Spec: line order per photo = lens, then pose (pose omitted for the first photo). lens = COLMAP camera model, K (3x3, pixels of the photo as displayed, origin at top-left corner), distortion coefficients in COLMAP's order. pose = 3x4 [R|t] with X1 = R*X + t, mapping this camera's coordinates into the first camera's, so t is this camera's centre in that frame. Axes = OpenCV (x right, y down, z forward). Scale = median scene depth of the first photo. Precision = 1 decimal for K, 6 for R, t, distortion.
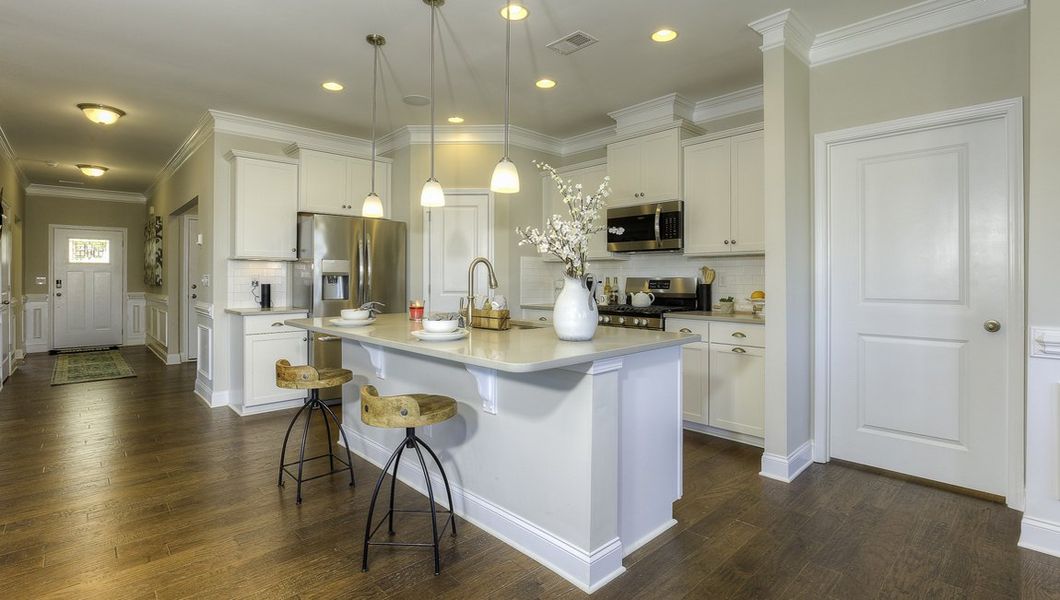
lens RADIAL K [[492.5, 0, 532.5], [0, 492.5, 276.6], [0, 0, 1]] dist [-0.005112, -0.000726]
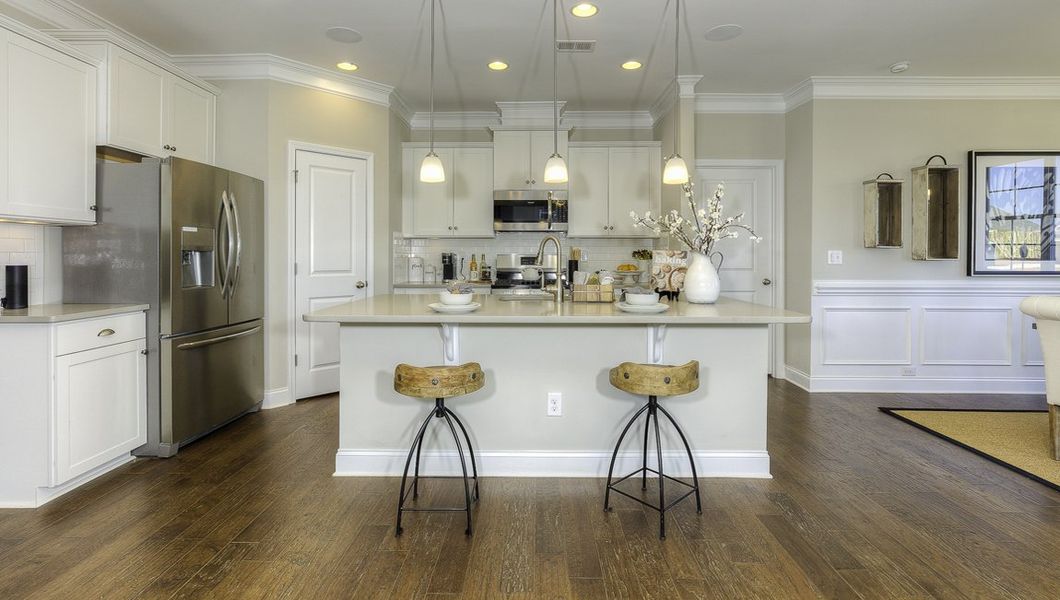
lens RADIAL K [[483.9, 0, 531.1], [0, 483.9, 253.0], [0, 0, 1]] dist [-0.003612, -0.000126]
pose [[0.697947, 0.003818, 0.716139, -0.606633], [-0.004711, 0.999989, -0.000740, -0.001322], [-0.716134, -0.002858, 0.697957, 0.232835]]
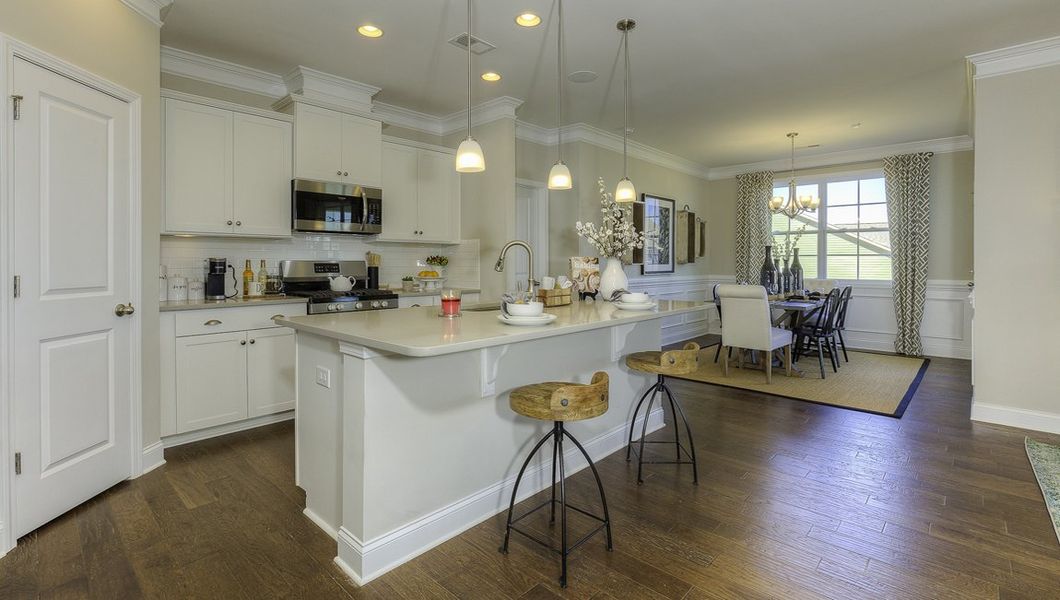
lens RADIAL K [[476.9, 0, 529.9], [0, 476.9, 263.5], [0, 0, 1]] dist [-0.000809, 0.000044]
pose [[-0.055965, -0.003253, 0.998427, -0.757335], [-0.006568, 0.999974, 0.002889, 0.002649], [-0.998411, -0.006395, -0.055985, 0.722960]]
